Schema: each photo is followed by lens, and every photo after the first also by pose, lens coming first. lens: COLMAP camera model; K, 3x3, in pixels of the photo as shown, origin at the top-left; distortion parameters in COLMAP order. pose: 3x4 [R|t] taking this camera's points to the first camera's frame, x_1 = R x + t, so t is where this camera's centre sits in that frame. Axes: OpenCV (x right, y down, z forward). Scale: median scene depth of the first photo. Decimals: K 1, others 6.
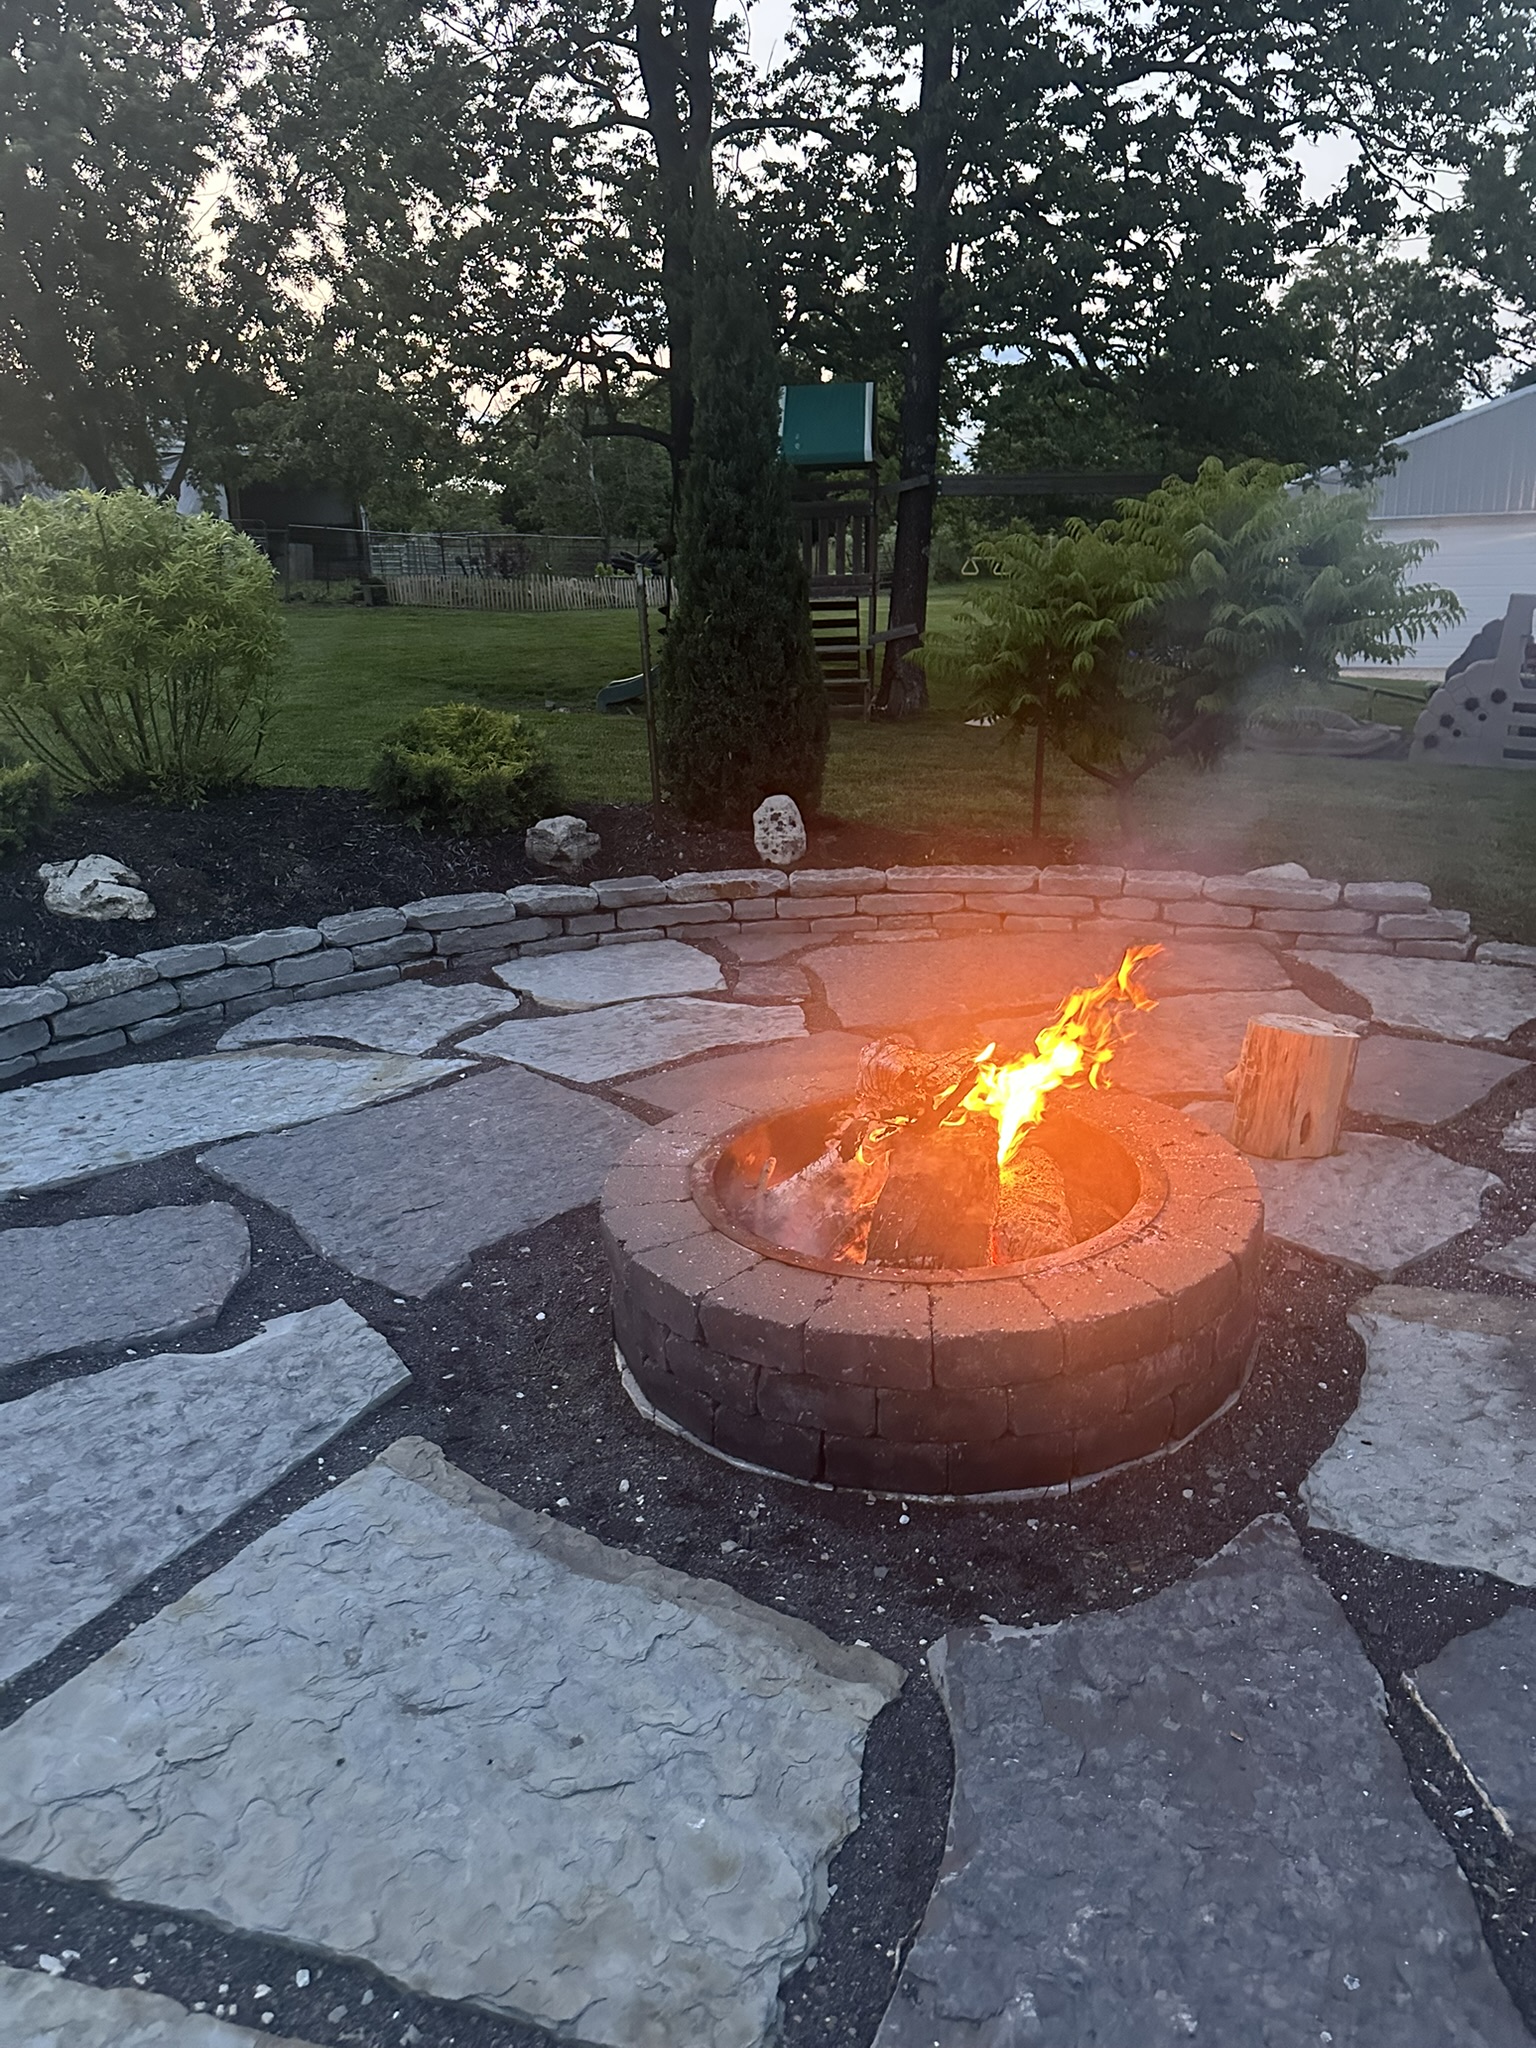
lens RADIAL K [[1444.3, 0, 749.6], [0, 1444.3, 1010.2], [0, 0, 1]] dist [0.055070, -0.062772]
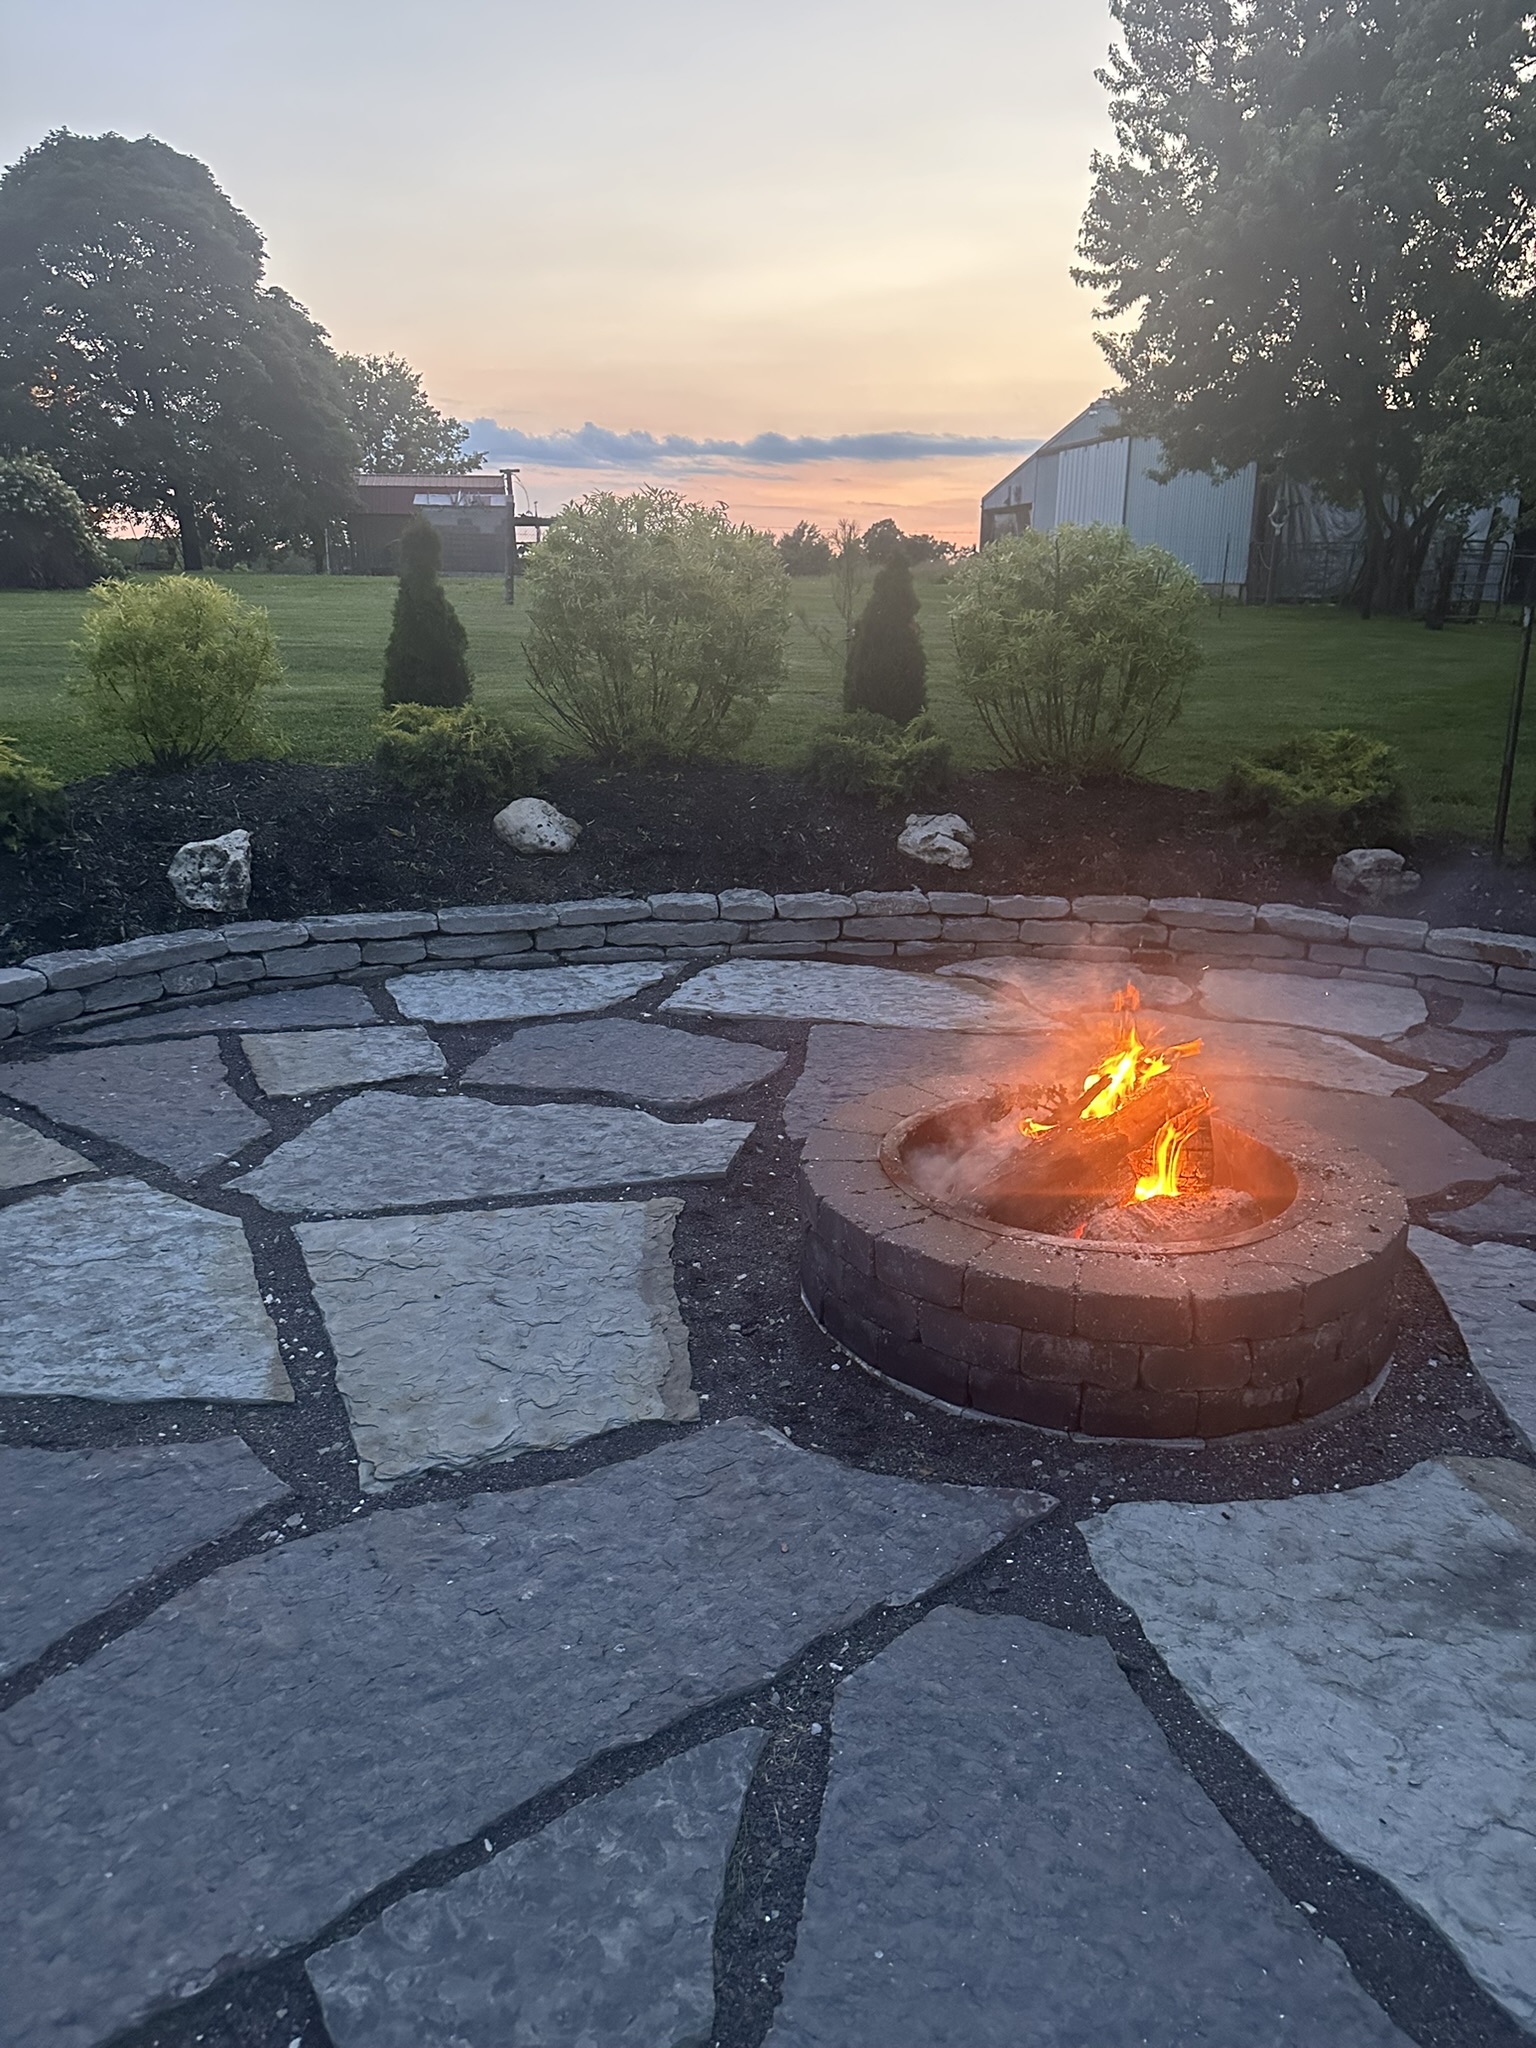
lens RADIAL K [[1444.3, 0, 747.7], [0, 1444.3, 1022.9], [0, 0, 1]] dist [0.055070, -0.062772]
pose [[0.644353, 0.249718, -0.722807, 0.402591], [-0.252778, 0.961603, 0.106877, -0.021501], [0.721743, 0.113843, 0.682735, 0.029843]]
